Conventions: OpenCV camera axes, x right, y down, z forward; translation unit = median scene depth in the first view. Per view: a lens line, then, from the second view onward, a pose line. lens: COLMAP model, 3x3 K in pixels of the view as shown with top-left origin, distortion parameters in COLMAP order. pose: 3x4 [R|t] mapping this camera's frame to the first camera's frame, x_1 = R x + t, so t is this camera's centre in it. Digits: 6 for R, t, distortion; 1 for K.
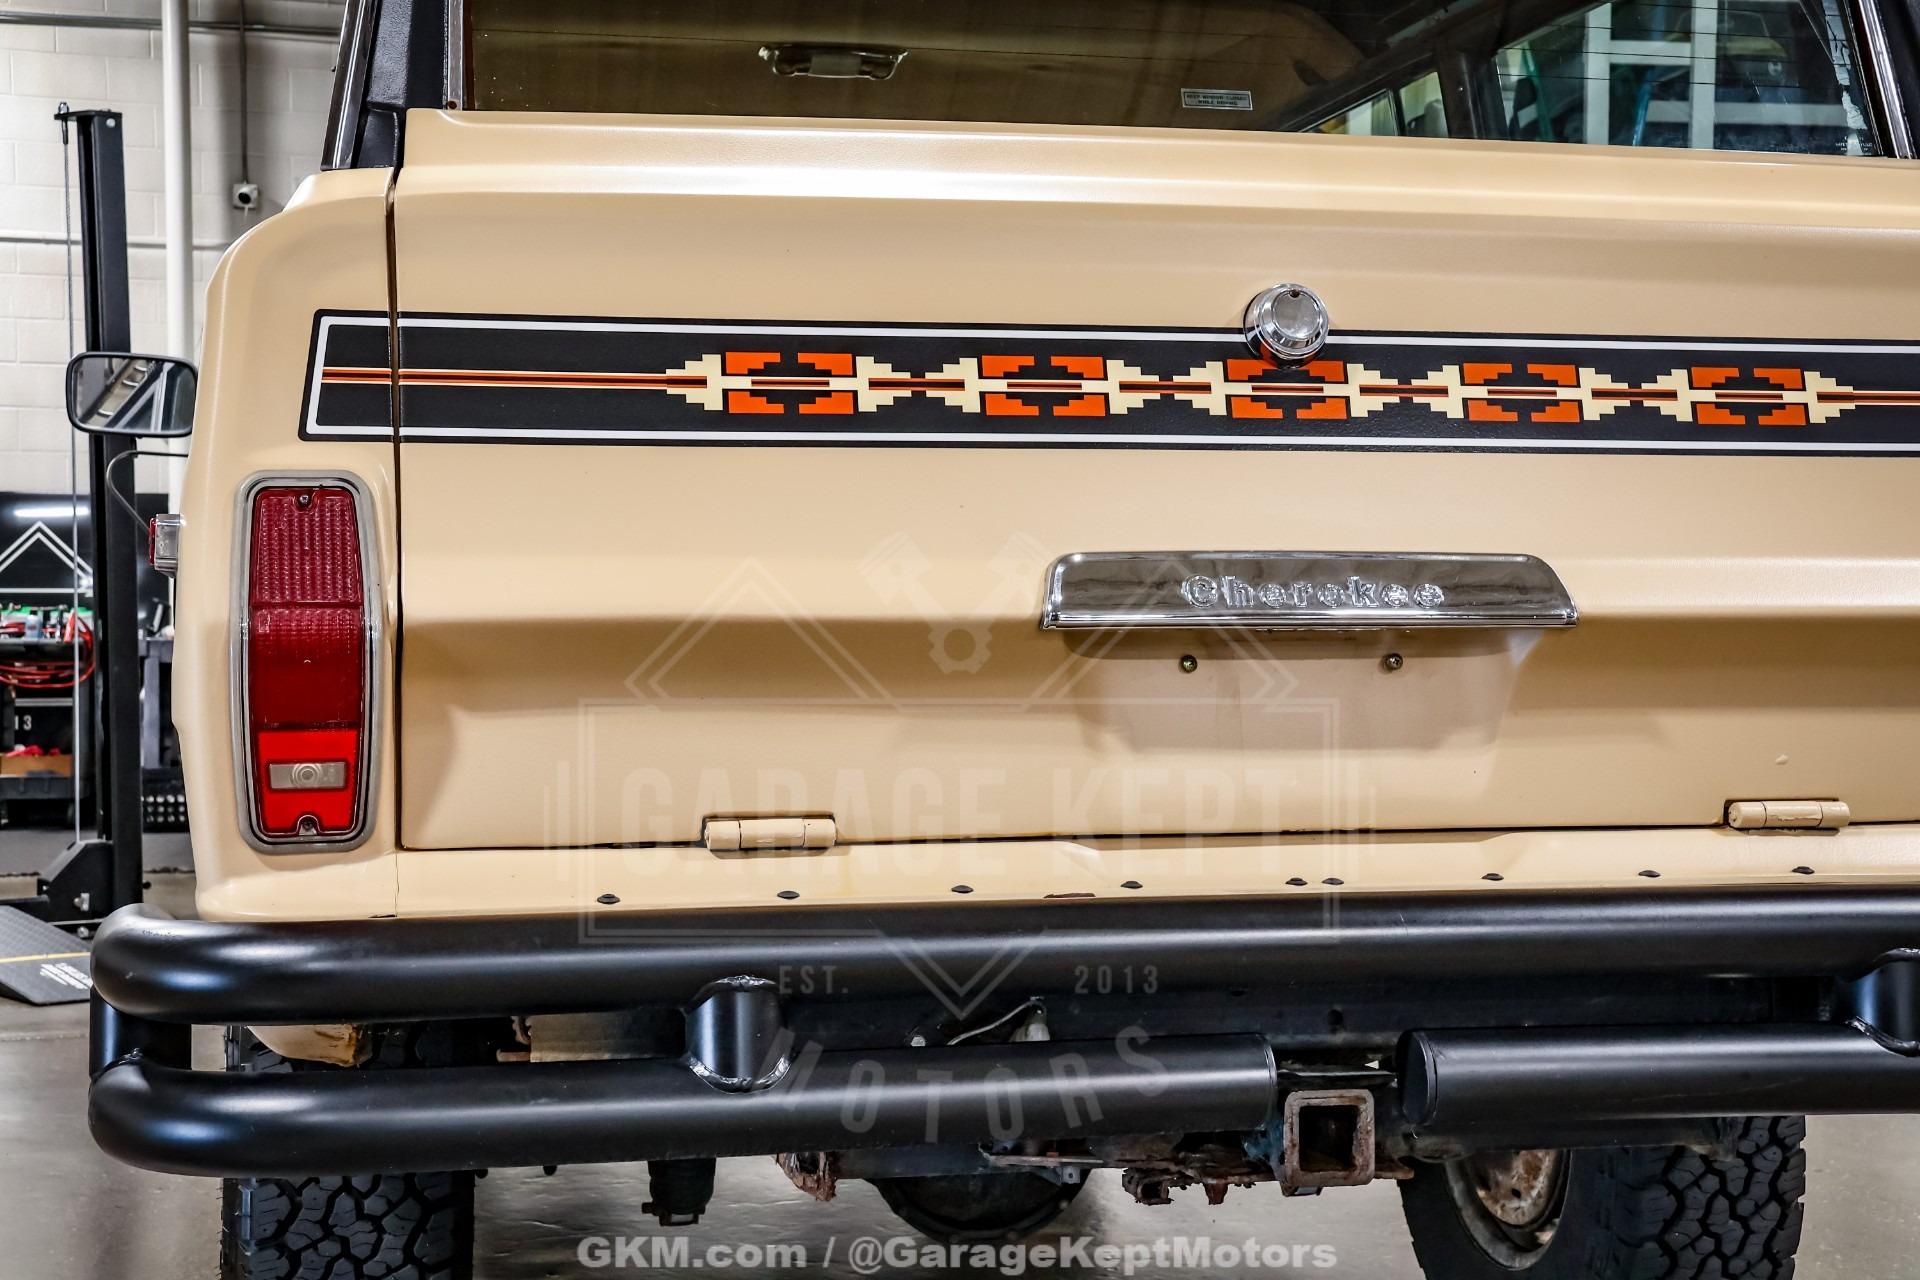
lens RADIAL K [[2737.6, 0, 960.0], [0, 2737.6, 640.0], [0, 0, 1]] dist [0.036659, 0.696963]
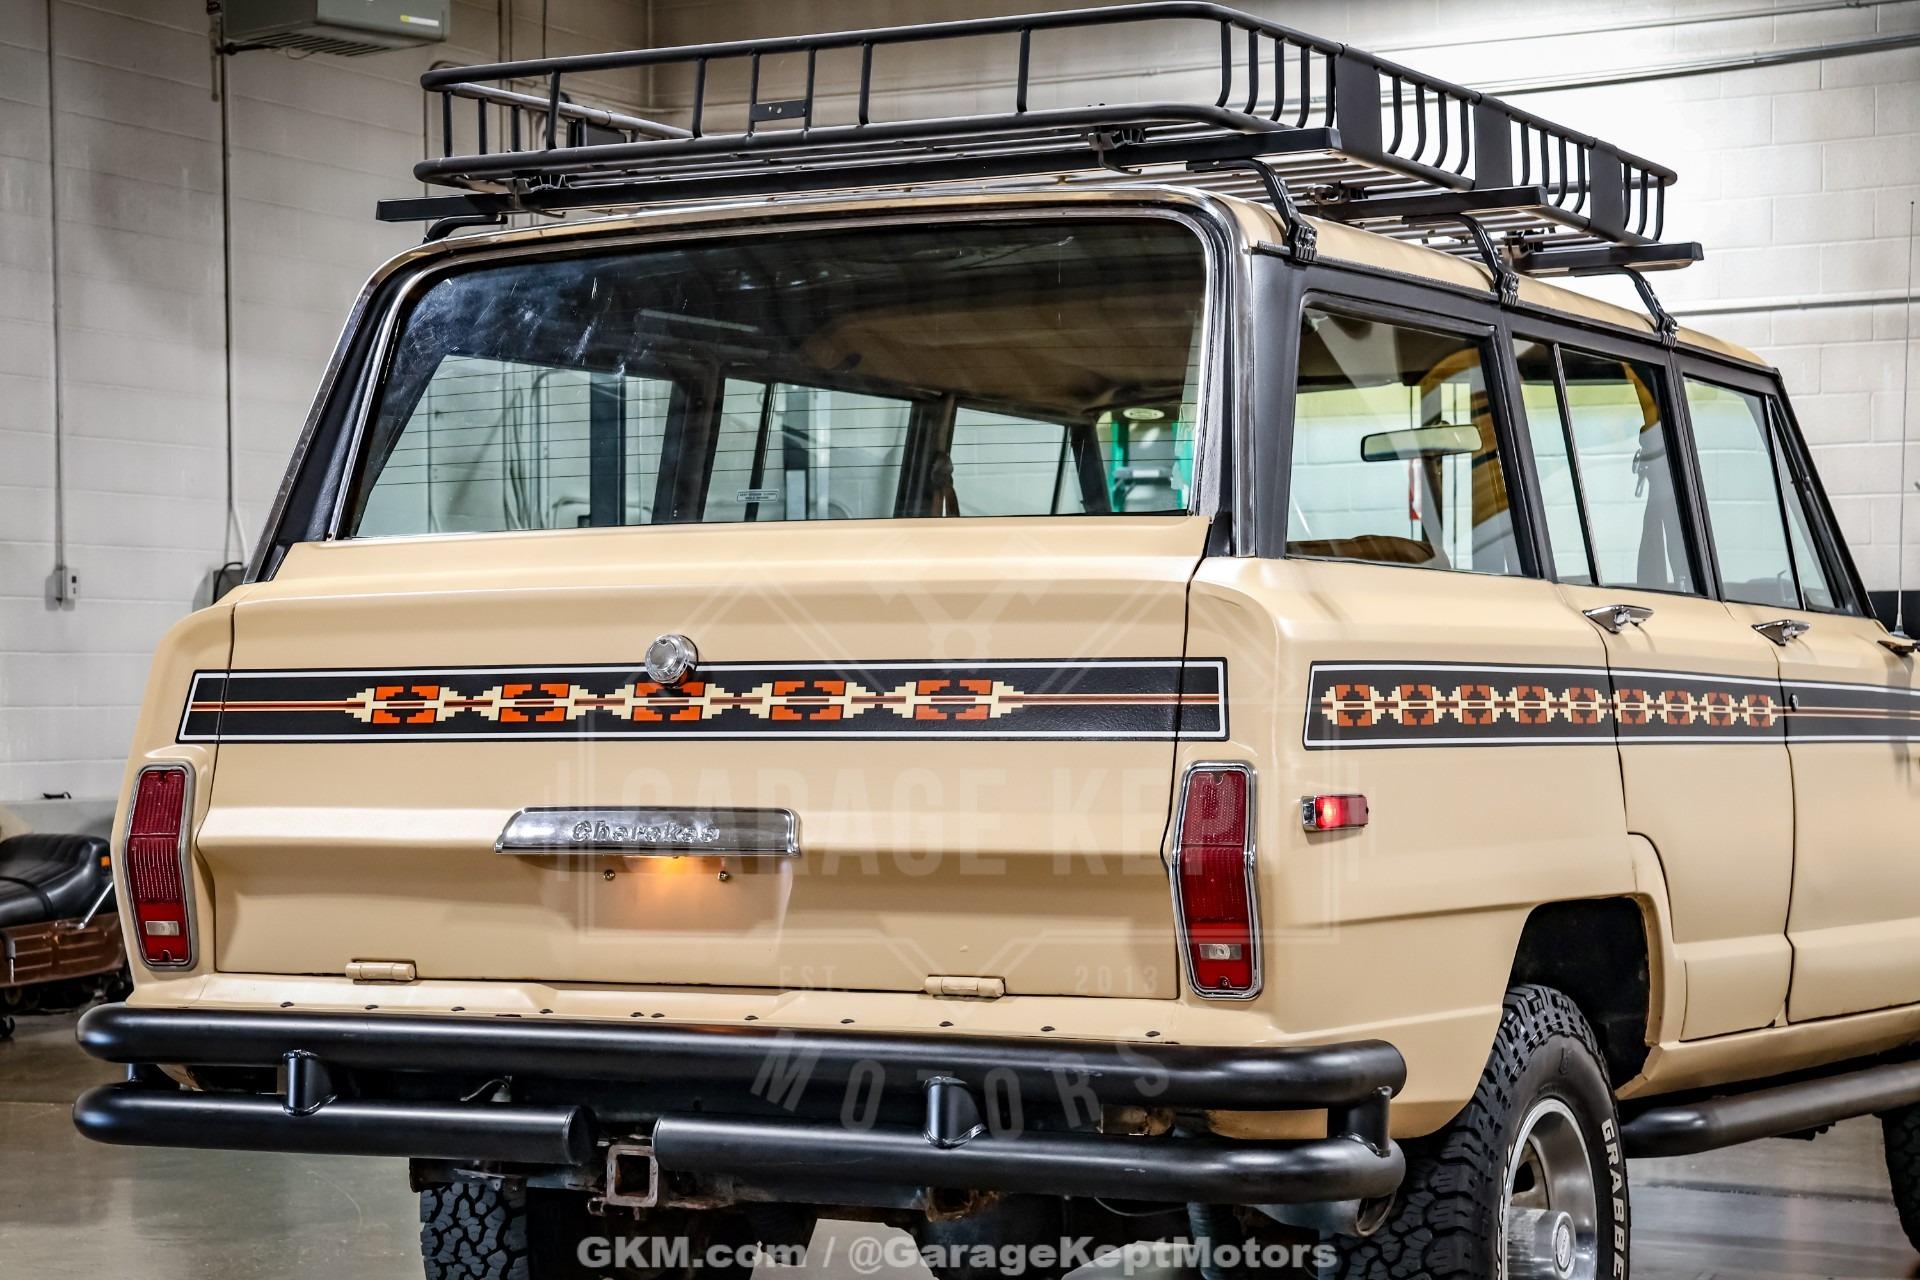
lens RADIAL K [[4228.4, 0, 960.0], [0, 4228.4, 640.0], [0, 0, 1]] dist [0.355198, 0.183844]
pose [[0.748573, -0.009002, -0.662991, 1.908725], [0.004405, 0.999953, -0.008604, -0.107954], [0.663038, 0.003520, 0.748578, -0.730009]]
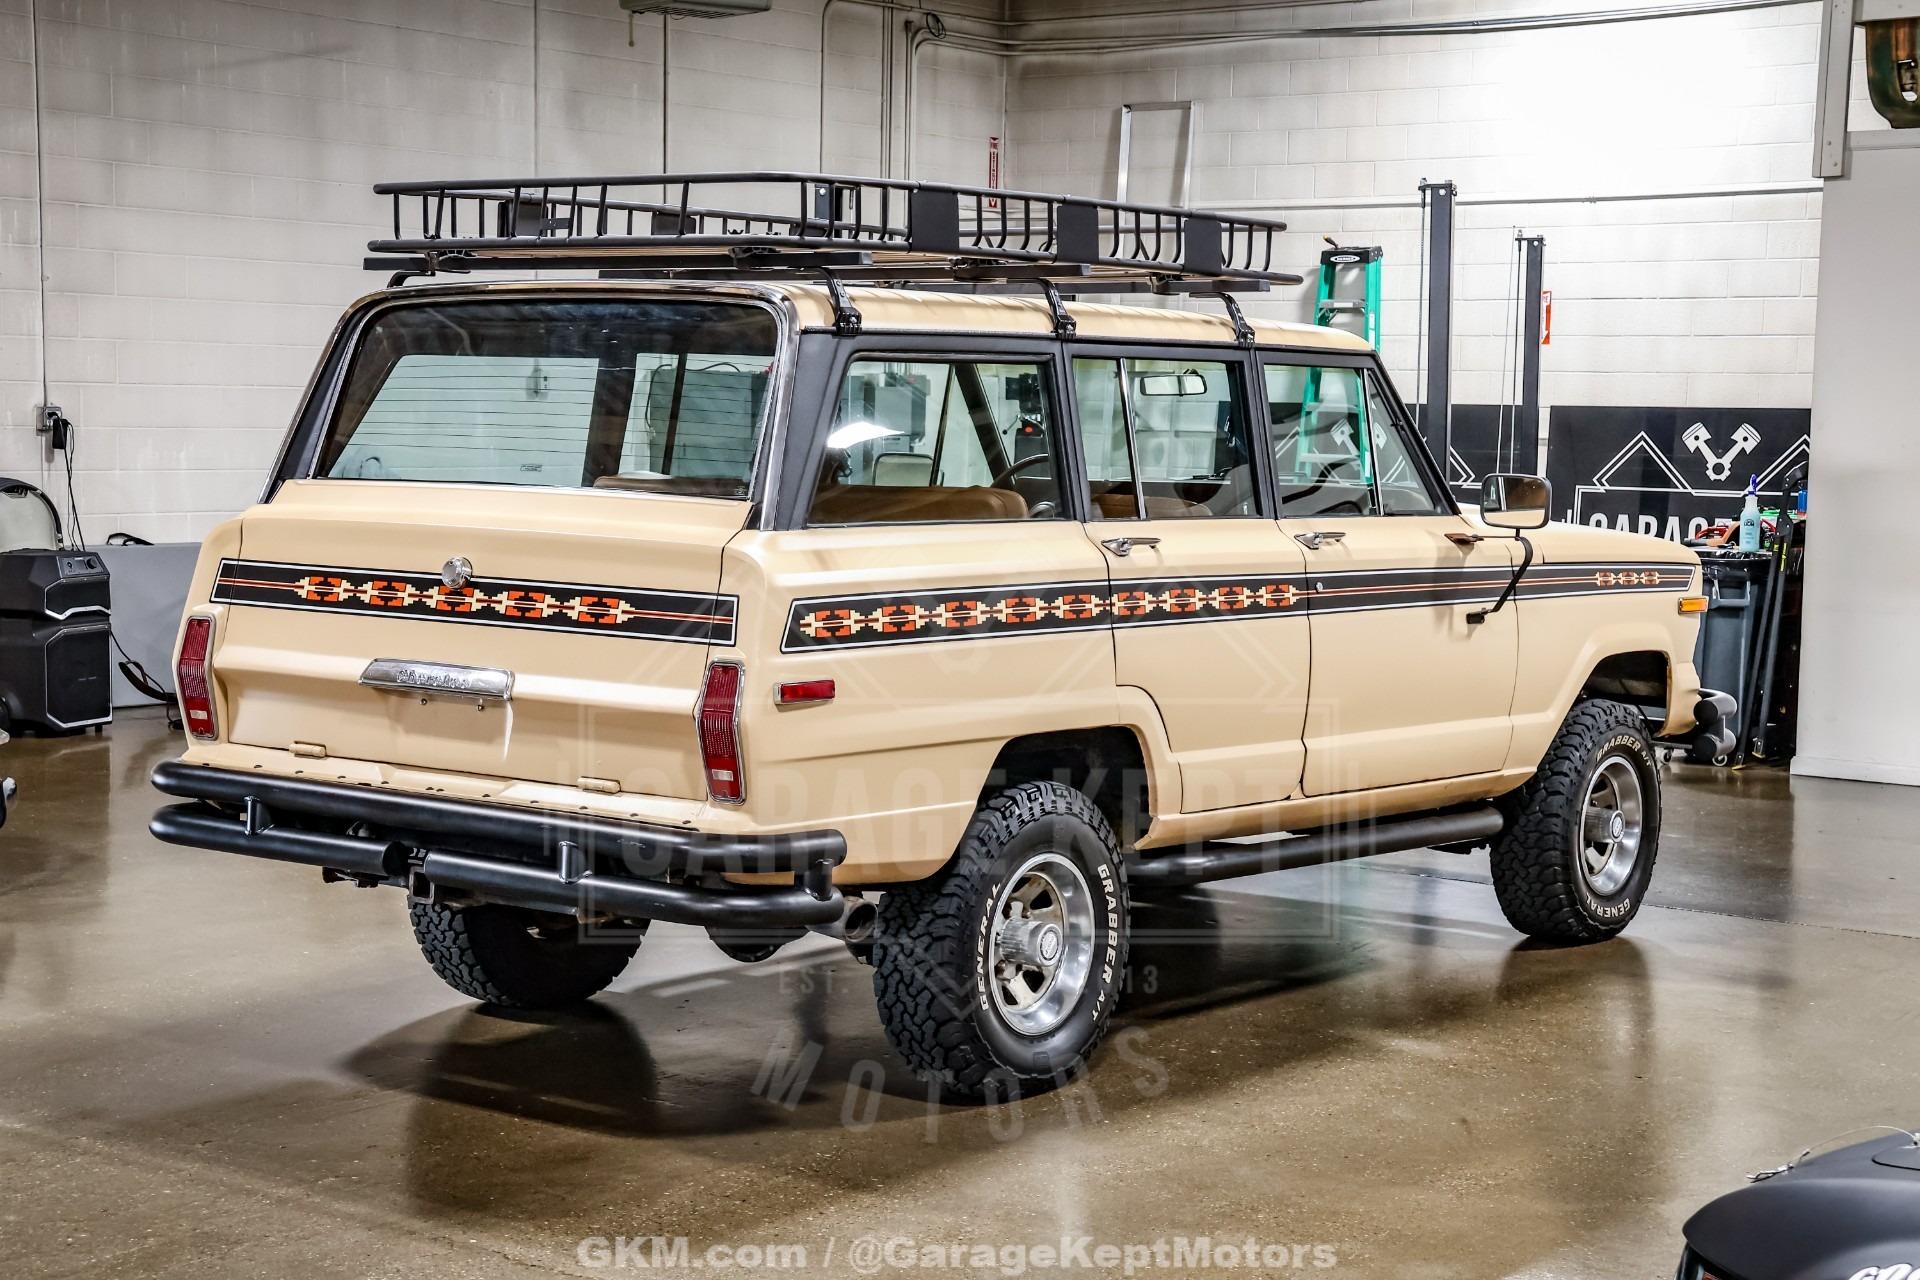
lens RADIAL K [[3347.3, 0, 939.7], [0, 3347.3, 636.1], [0, 0, 1]] dist [0.194030, 0.214042]
pose [[0.613625, 0.076893, -0.785844, 2.951976], [-0.016999, 0.996303, 0.084213, -0.338373], [0.789414, -0.038317, 0.612664, -0.587164]]
